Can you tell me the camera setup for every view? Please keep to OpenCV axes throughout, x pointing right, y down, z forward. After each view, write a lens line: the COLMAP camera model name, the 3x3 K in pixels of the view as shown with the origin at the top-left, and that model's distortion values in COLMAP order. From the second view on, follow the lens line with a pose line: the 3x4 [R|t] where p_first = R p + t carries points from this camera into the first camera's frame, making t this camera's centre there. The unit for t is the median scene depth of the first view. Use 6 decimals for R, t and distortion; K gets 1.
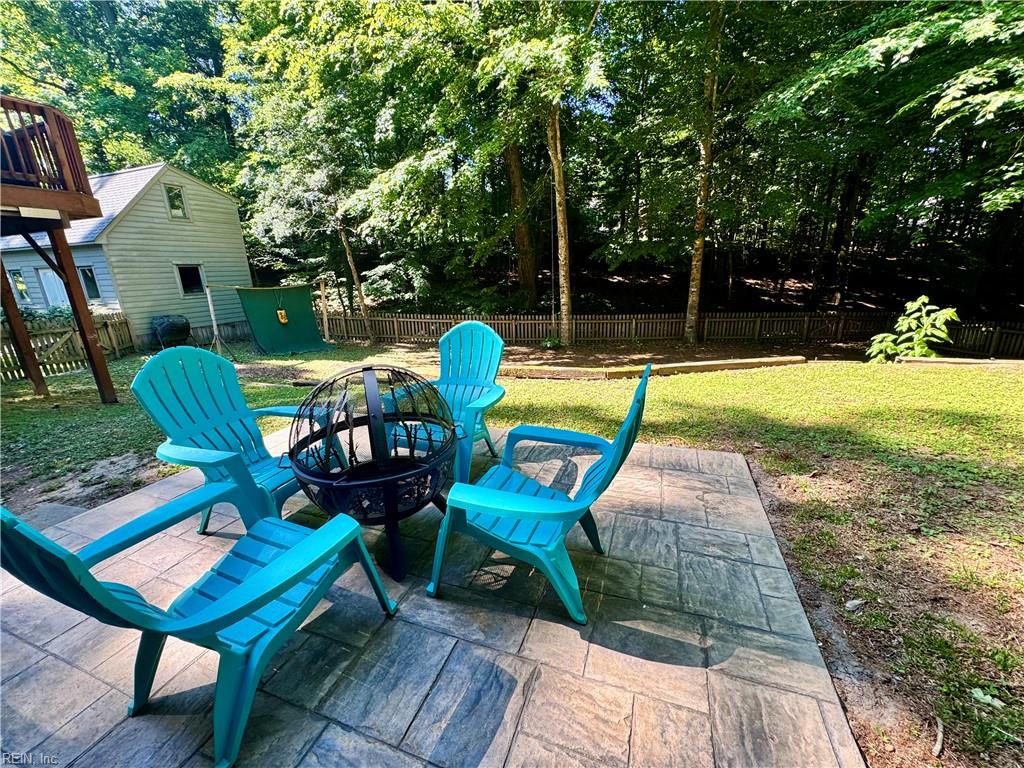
lens RADIAL K [[410.9, 0, 510.6], [0, 410.9, 384.0], [0, 0, 1]] dist [-0.001673, 0.000245]
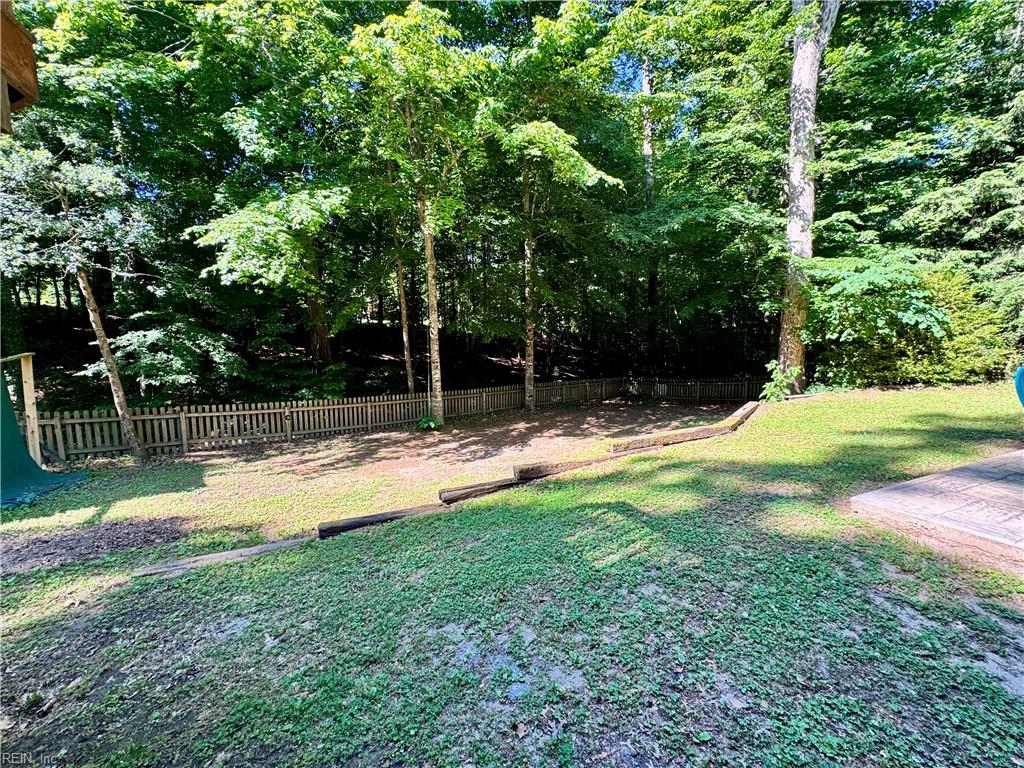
lens RADIAL K [[410.9, 0, 513.5], [0, 410.9, 386.5], [0, 0, 1]] dist [-0.001673, 0.000245]
pose [[0.717230, -0.046871, 0.695258, -0.427275], [0.175313, 0.977781, -0.114936, -0.048663], [-0.674423, 0.204324, 0.709511, 0.256277]]
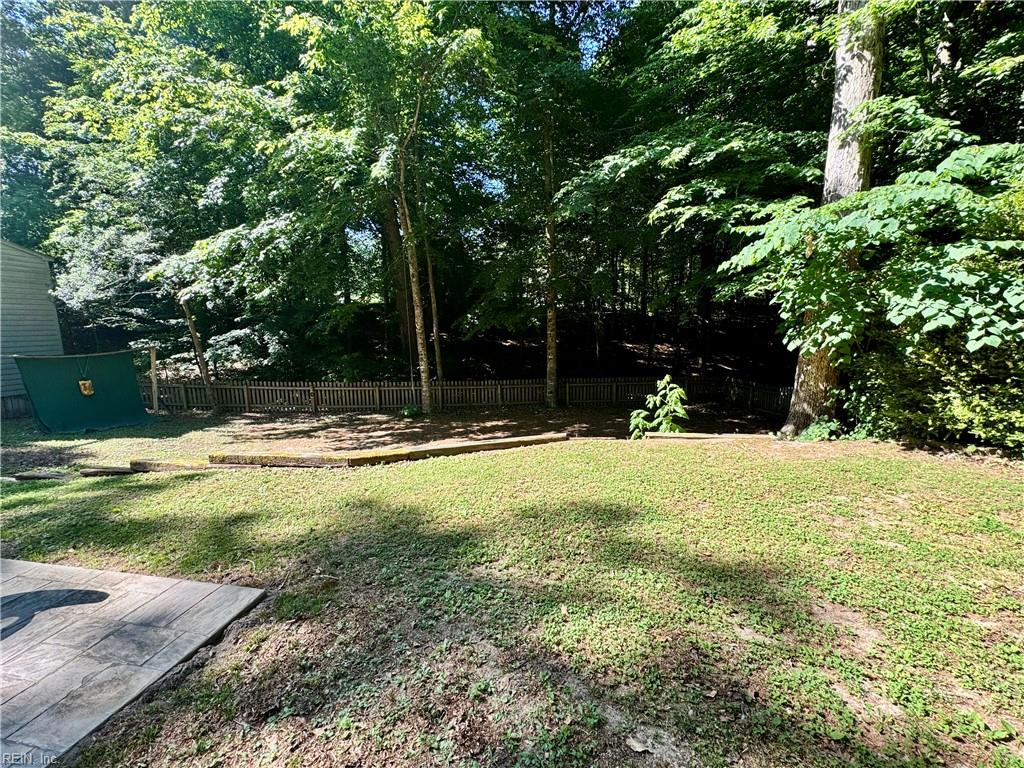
lens RADIAL K [[410.9, 0, 511.3], [0, 410.9, 384.7], [0, 0, 1]] dist [-0.001673, 0.000245]
pose [[0.986511, -0.009331, 0.163426, 0.193607], [0.031275, 0.990727, -0.132219, -0.026655], [-0.160677, 0.135547, 0.977655, -0.000095]]
